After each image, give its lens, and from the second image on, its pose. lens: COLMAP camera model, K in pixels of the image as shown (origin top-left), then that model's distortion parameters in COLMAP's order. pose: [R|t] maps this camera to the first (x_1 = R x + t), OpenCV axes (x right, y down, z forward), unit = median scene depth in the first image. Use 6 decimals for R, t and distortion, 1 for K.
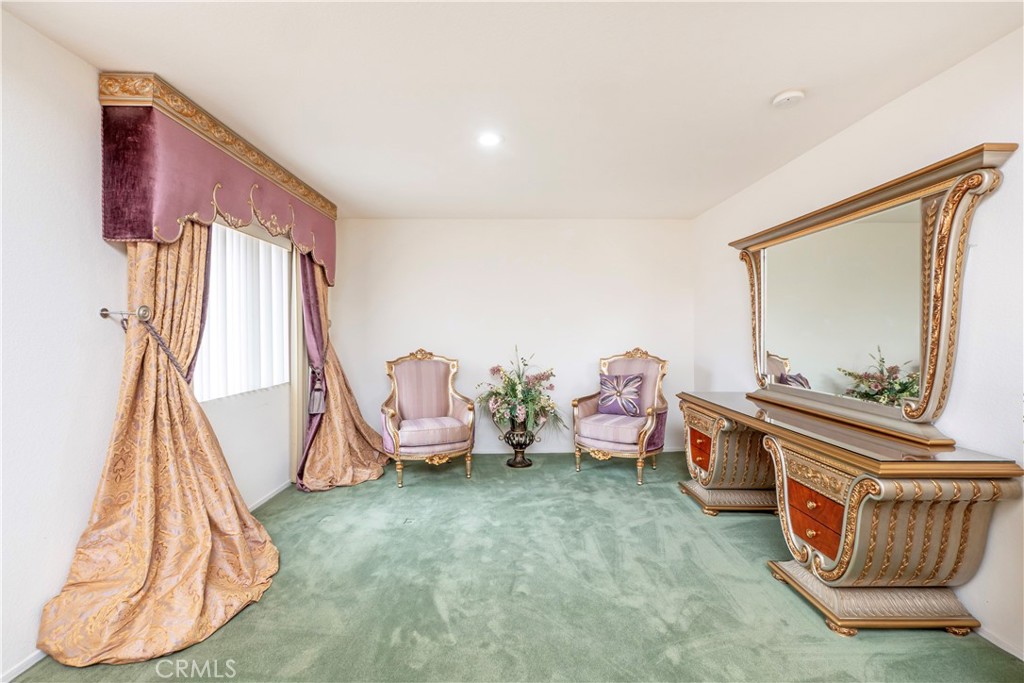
lens RADIAL K [[435.4, 0, 521.1], [0, 435.4, 334.4], [0, 0, 1]] dist [0.000182, -0.000151]
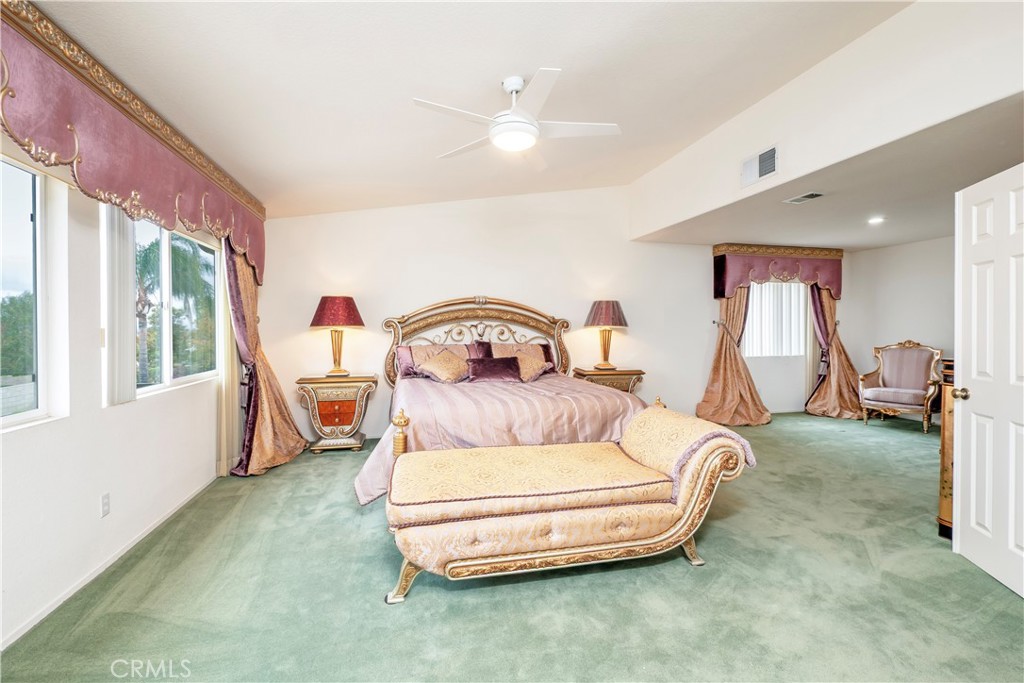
lens RADIAL K [[435.4, 0, 502.3], [0, 435.4, 332.7], [0, 0, 1]] dist [0.000182, -0.000151]
pose [[0.226782, 0.008686, -0.973907, 1.452994], [-0.003415, 0.999961, 0.008124, 0.004963], [0.973940, 0.001484, 0.226803, -0.993361]]
